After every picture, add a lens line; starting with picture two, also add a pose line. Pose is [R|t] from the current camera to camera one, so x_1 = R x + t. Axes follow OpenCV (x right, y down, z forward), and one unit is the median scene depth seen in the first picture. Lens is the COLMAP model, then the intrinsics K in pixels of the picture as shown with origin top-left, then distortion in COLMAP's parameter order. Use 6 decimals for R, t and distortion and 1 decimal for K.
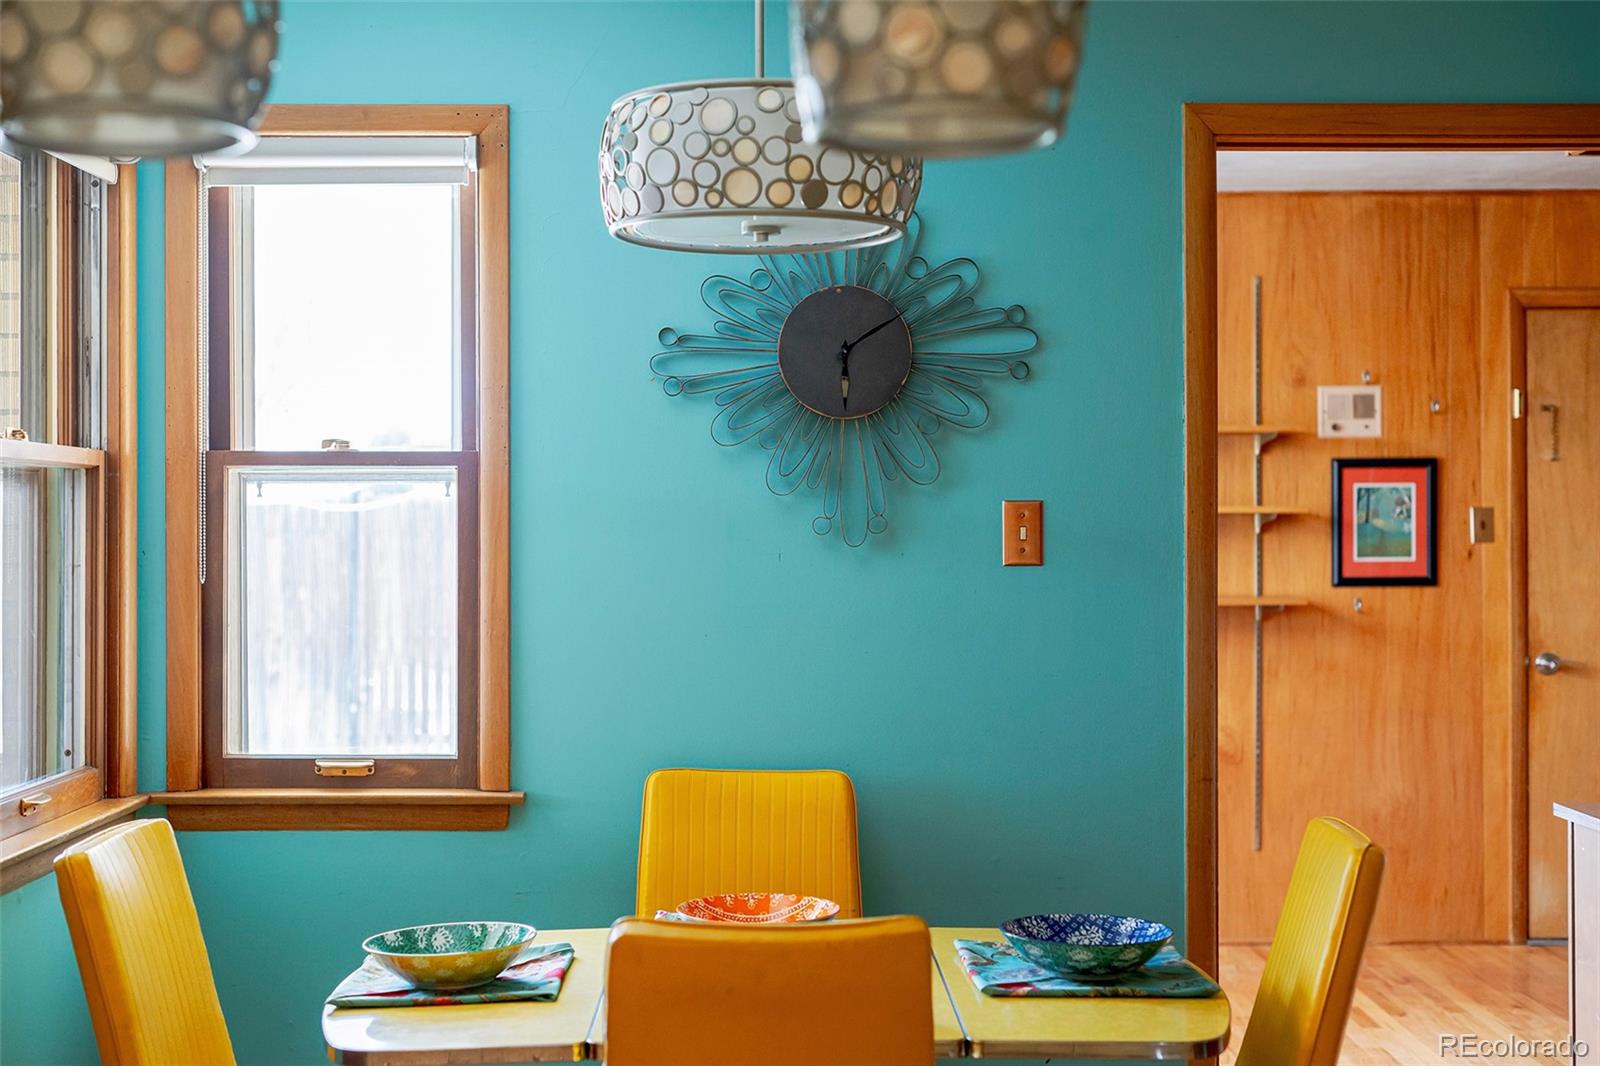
lens RADIAL K [[2330.9, 0, 748.3], [0, 2330.9, 513.9], [0, 0, 1]] dist [-0.019188, 0.000000]
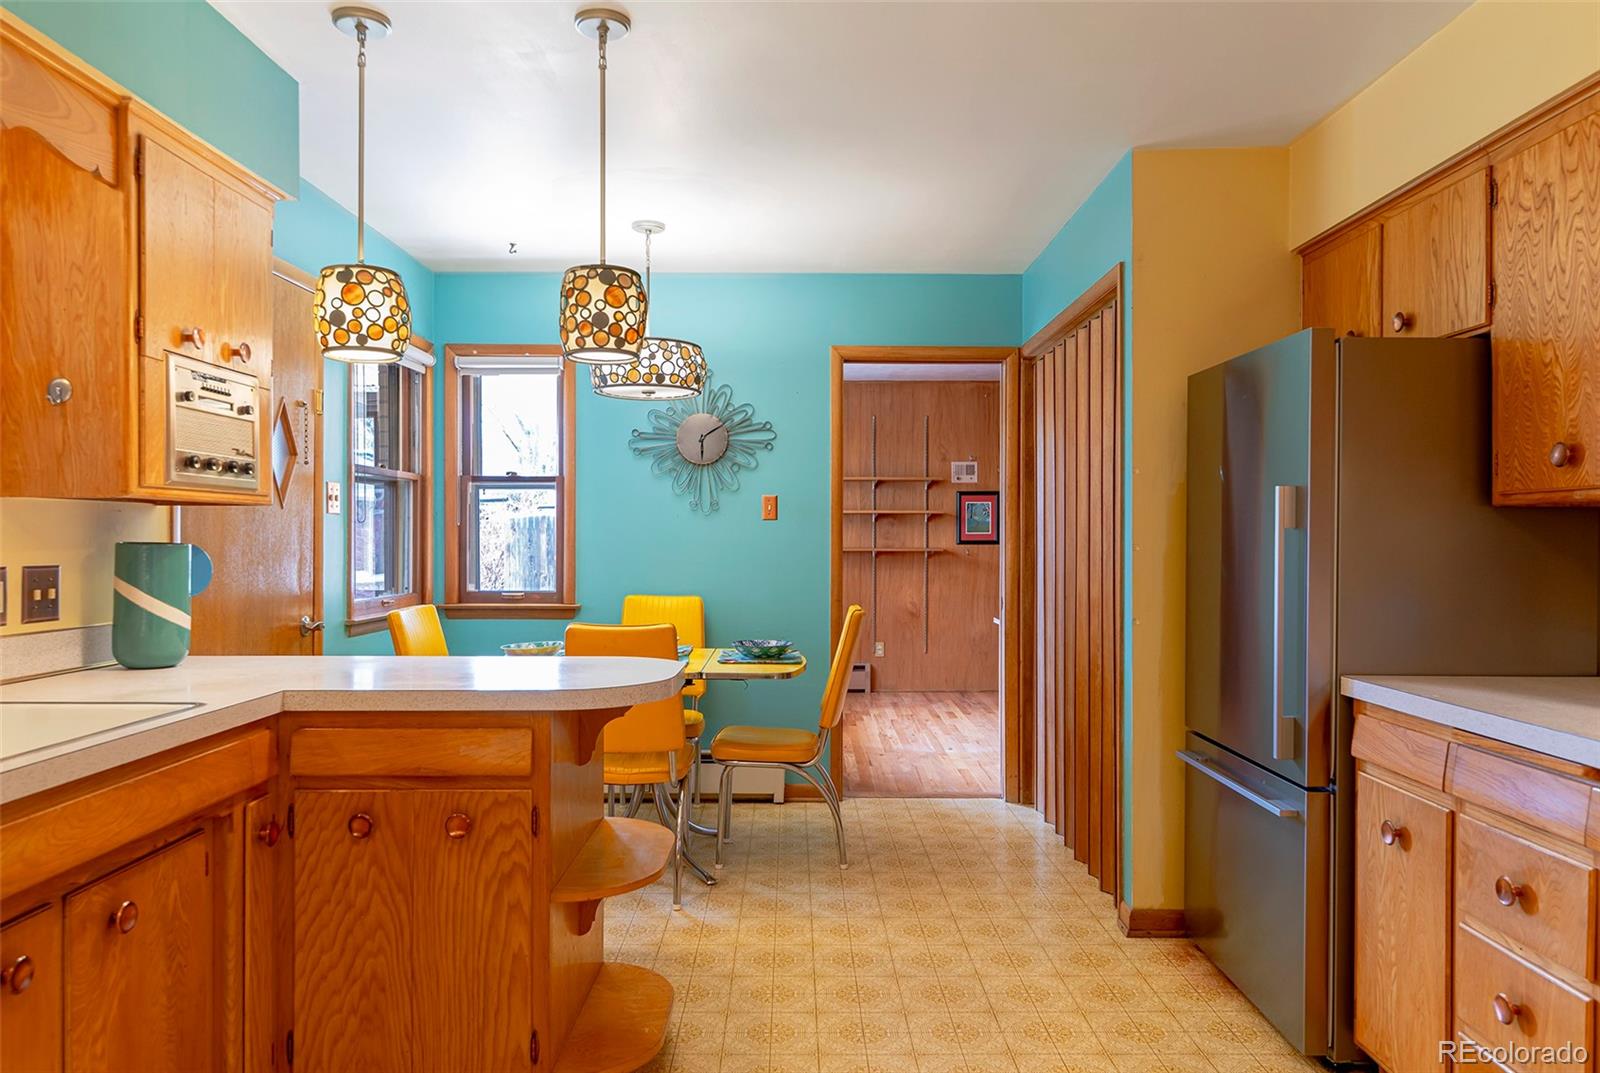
lens RADIAL K [[1083.7, 0, 796.7], [0, 1083.7, 541.8], [0, 0, 1]] dist [0.008216, -0.006941]
pose [[0.999958, 0.003930, 0.008336, 0.137112], [-0.004000, 0.999956, 0.008476, 0.035957], [-0.008303, -0.008509, 0.999929, -0.231439]]
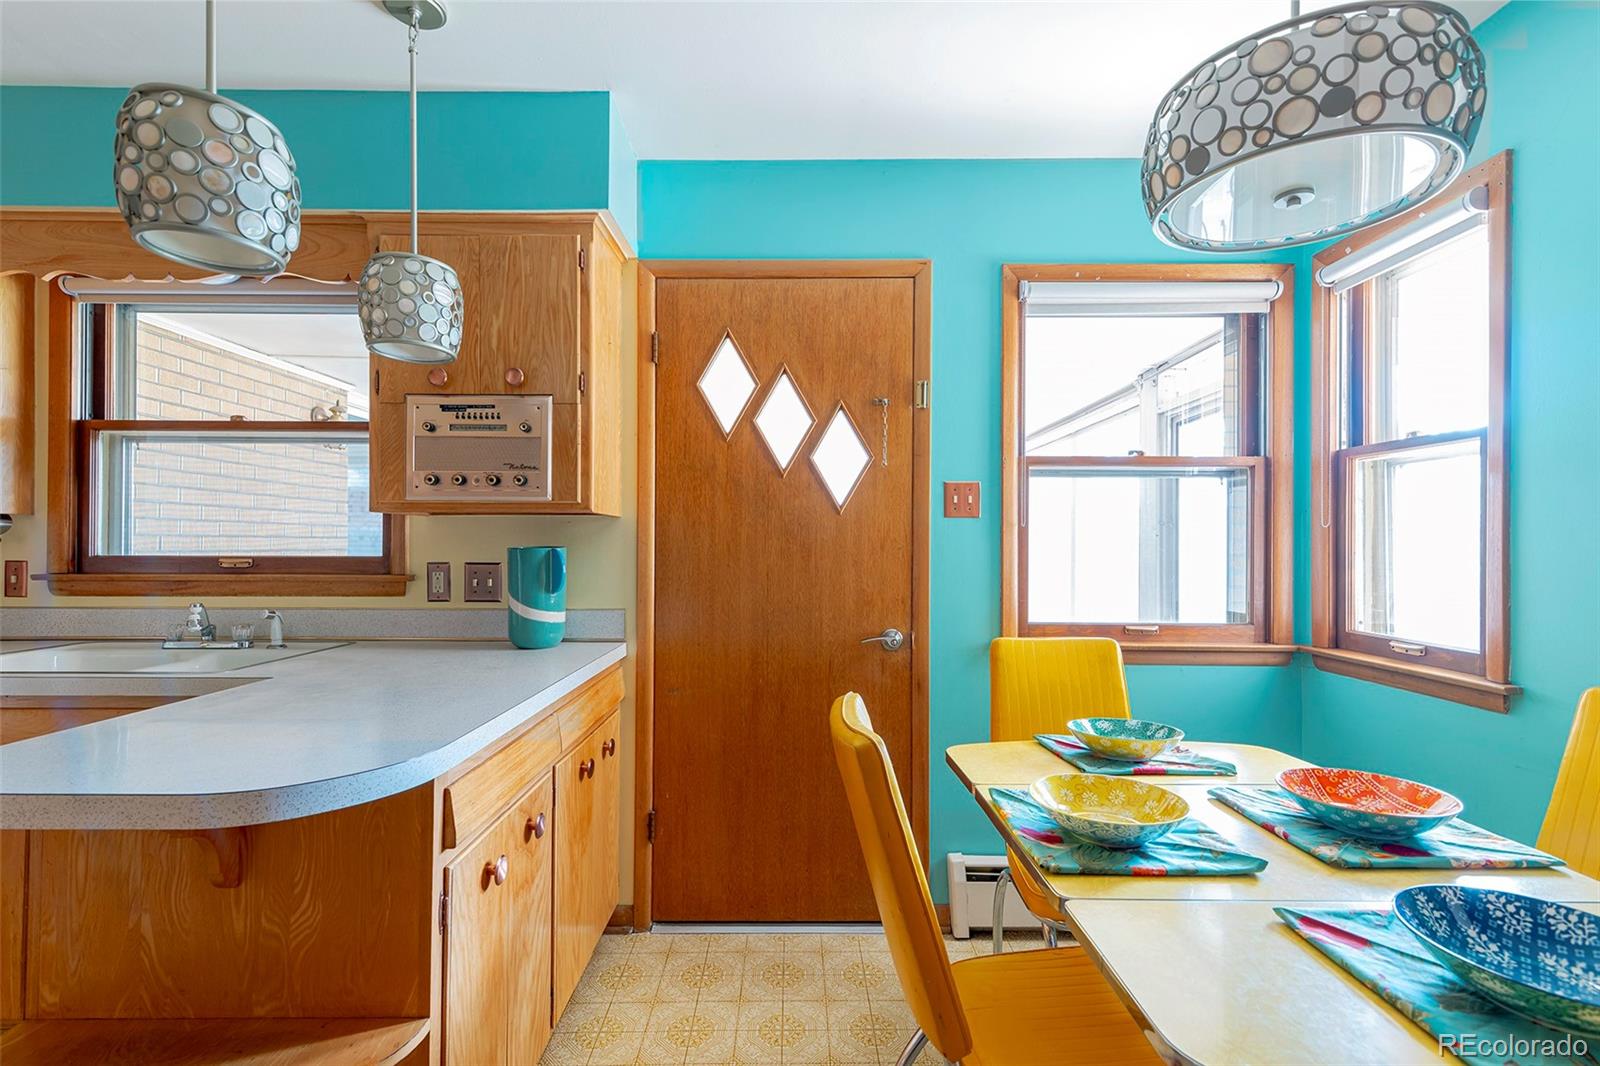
lens RADIAL K [[722.1, 0, 794.1], [0, 722.1, 542.5], [0, 0, 1]] dist [0.015358, -0.000502]
pose [[0.007627, -0.001941, -0.999969, 0.294456], [-0.000058, 0.999998, -0.001942, 0.041229], [0.999971, 0.000073, 0.007627, 0.596396]]
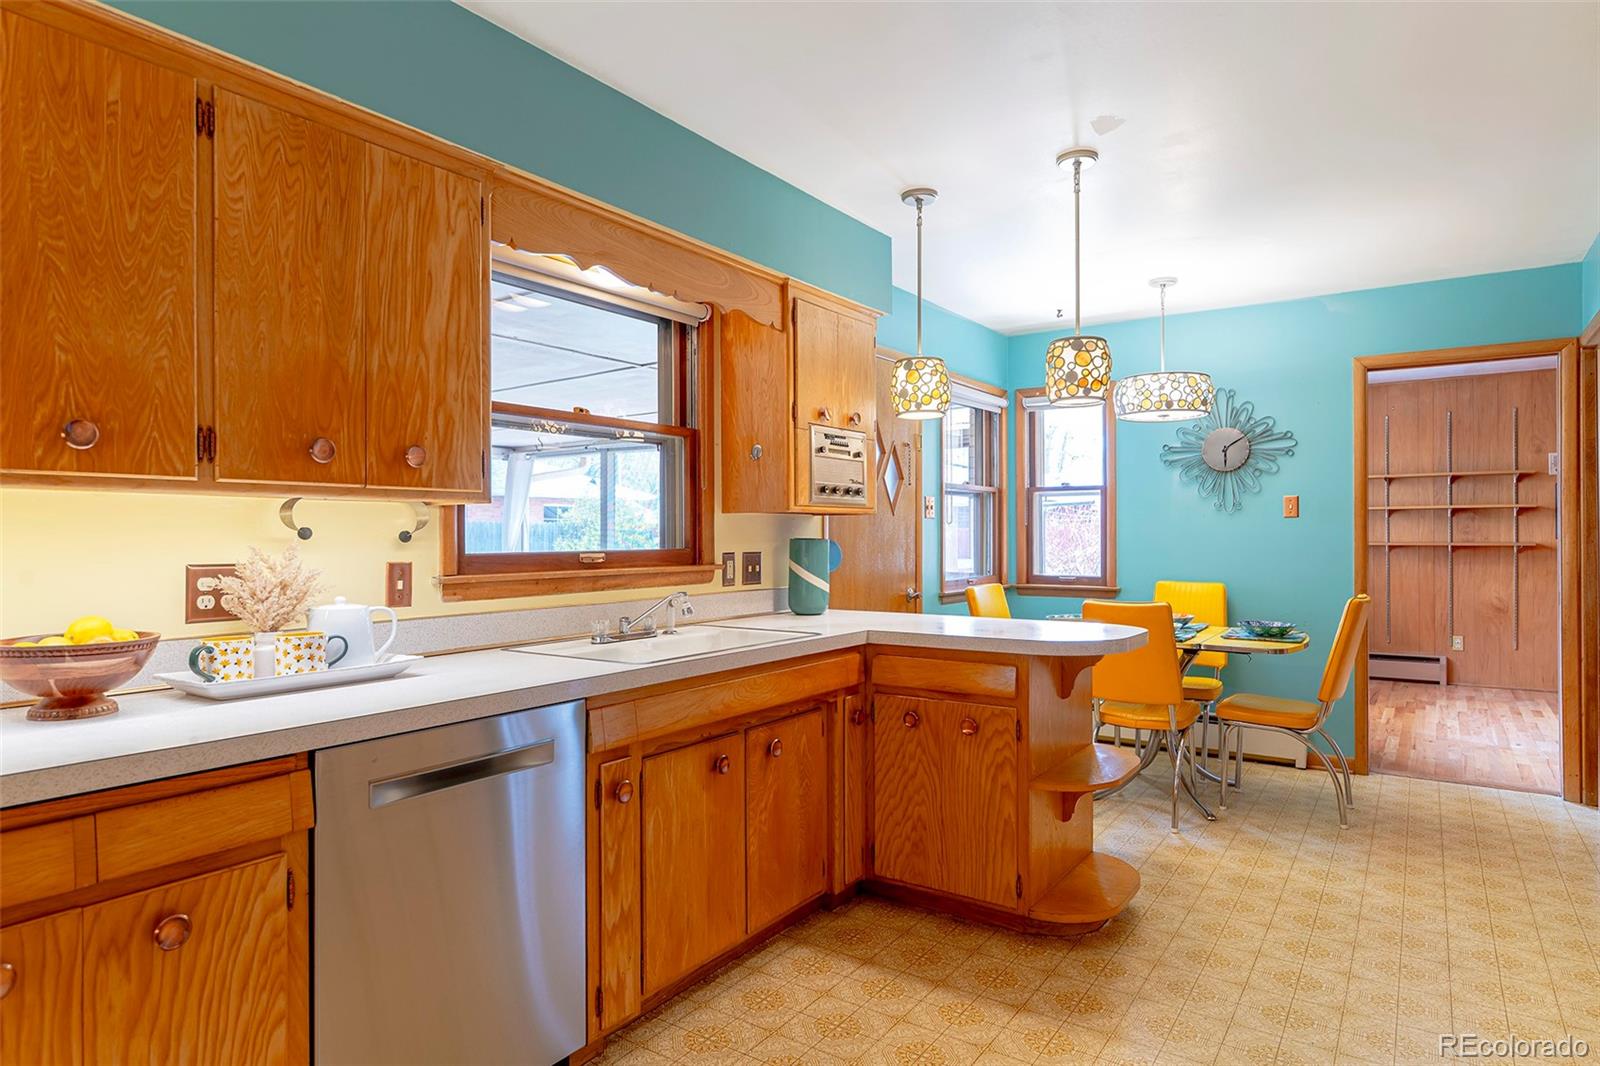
lens RADIAL K [[912.4, 0, 802.7], [0, 912.4, 533.1], [0, 0, 1]] dist [0.003993, -0.001353]
pose [[0.828944, -0.001793, -0.559328, 0.251814], [0.004462, 0.999984, 0.003407, 0.035159], [0.559313, -0.005320, 0.828939, -0.323863]]
